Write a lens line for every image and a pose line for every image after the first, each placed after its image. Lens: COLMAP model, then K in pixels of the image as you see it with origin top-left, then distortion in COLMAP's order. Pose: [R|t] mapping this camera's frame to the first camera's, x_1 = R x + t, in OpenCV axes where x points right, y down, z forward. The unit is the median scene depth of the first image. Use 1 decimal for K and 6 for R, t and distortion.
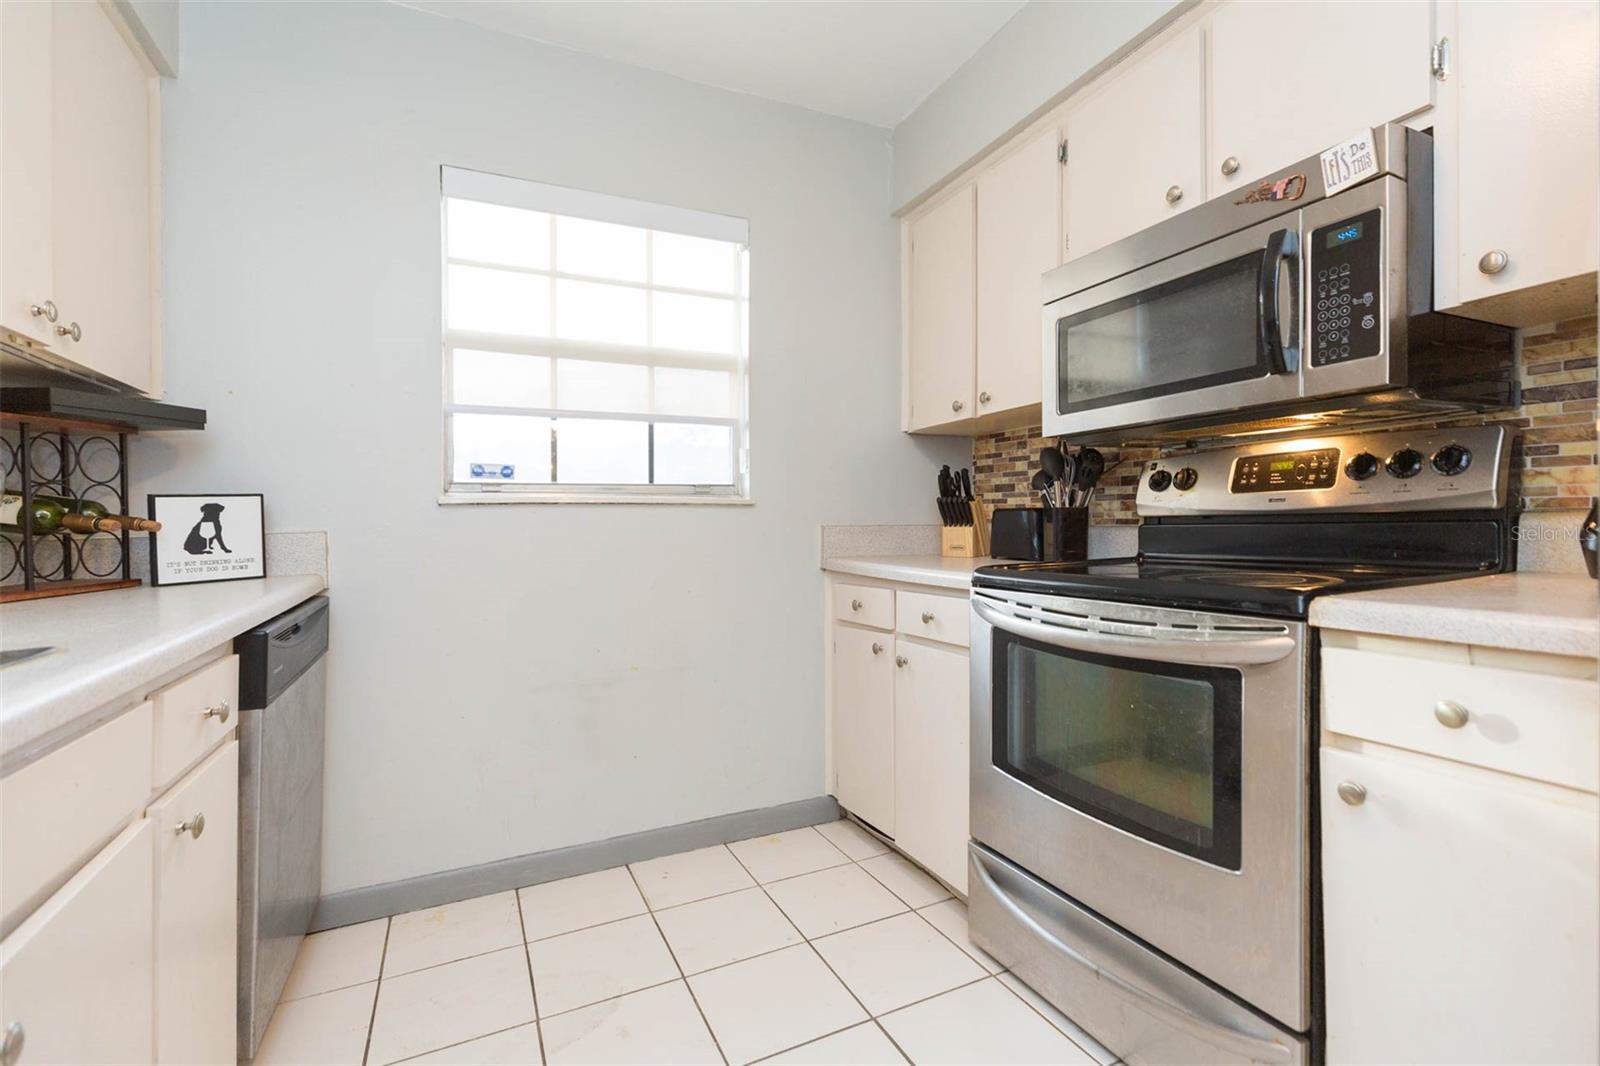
lens RADIAL K [[754.6, 0, 802.3], [0, 754.6, 506.2], [0, 0, 1]] dist [0.004217, 0.000568]
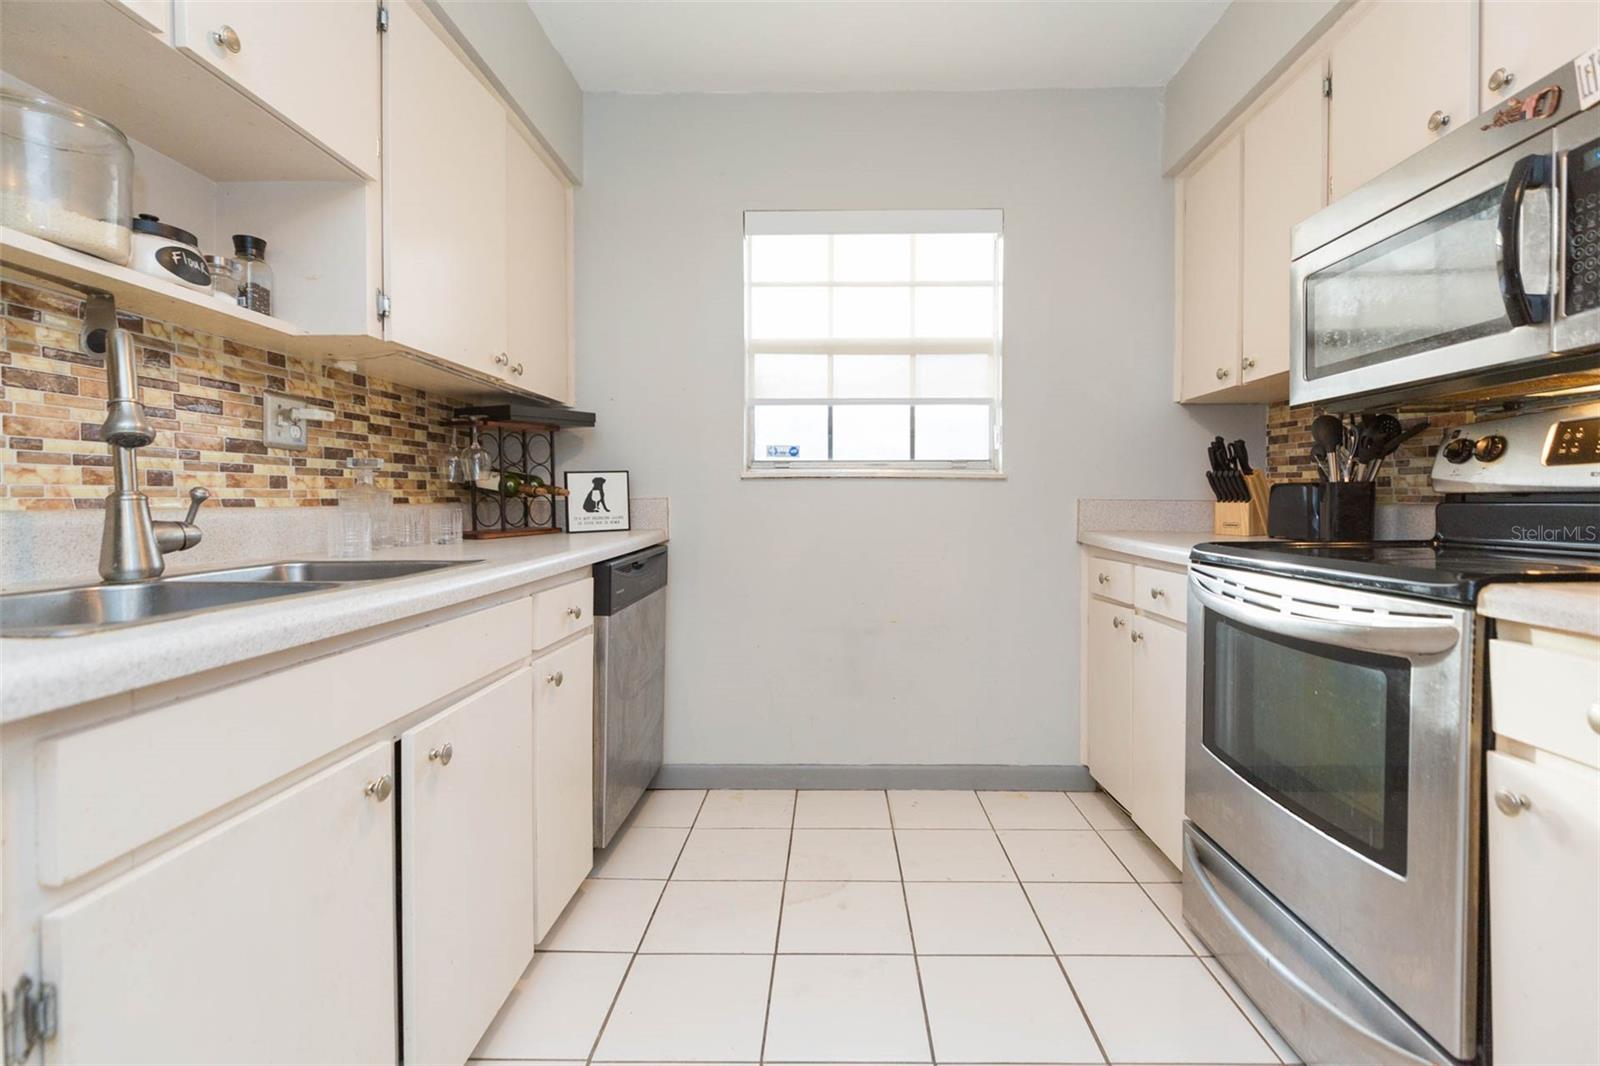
lens RADIAL K [[764.6, 0, 799.4], [0, 764.6, 489.3], [0, 0, 1]] dist [0.000758, -0.000414]
pose [[0.883682, 0.007470, -0.468027, 0.235045], [-0.001502, 0.999913, 0.013123, -0.000822], [0.468084, -0.010894, 0.883617, -0.108729]]
